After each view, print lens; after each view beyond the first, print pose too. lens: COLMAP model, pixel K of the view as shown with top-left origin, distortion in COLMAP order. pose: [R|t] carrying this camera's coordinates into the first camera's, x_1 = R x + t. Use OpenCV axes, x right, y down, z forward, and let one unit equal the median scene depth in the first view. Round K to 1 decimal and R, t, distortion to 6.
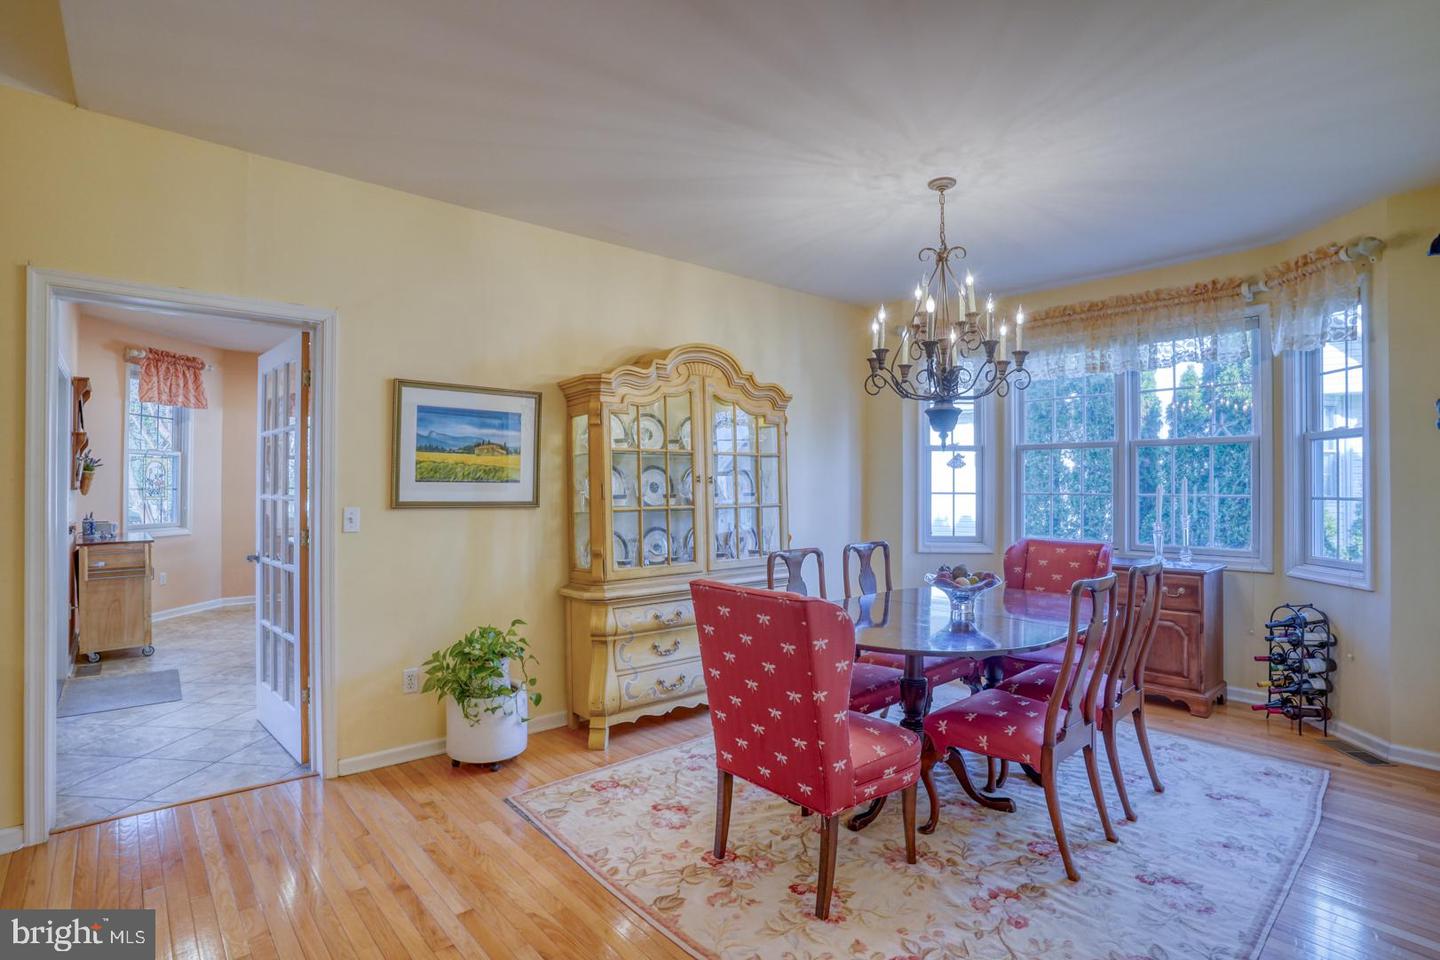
lens RADIAL K [[720.2, 0, 720.0], [0, 720.2, 480.0], [0, 0, 1]] dist [-0.084681, 0.036757]
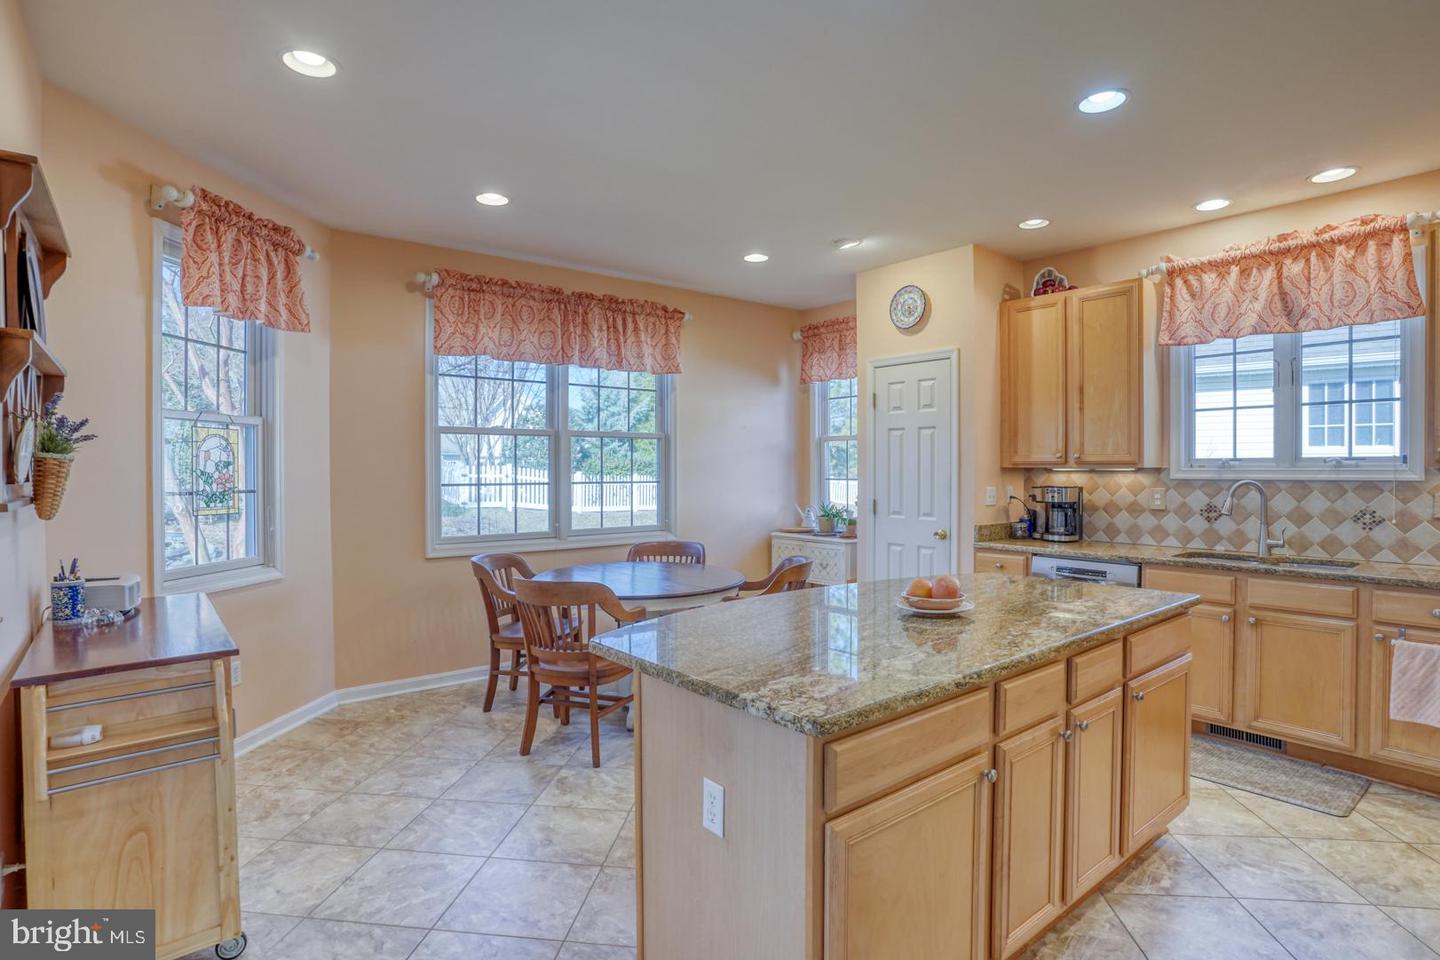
lens RADIAL K [[733.7, 0, 720.0], [0, 733.7, 480.0], [0, 0, 1]] dist [-0.088153, 0.039350]
pose [[0.999210, -0.007470, -0.039025, -0.458995], [0.008305, 0.999739, 0.021283, -0.003410], [0.038855, -0.021590, 0.999012, 0.534369]]
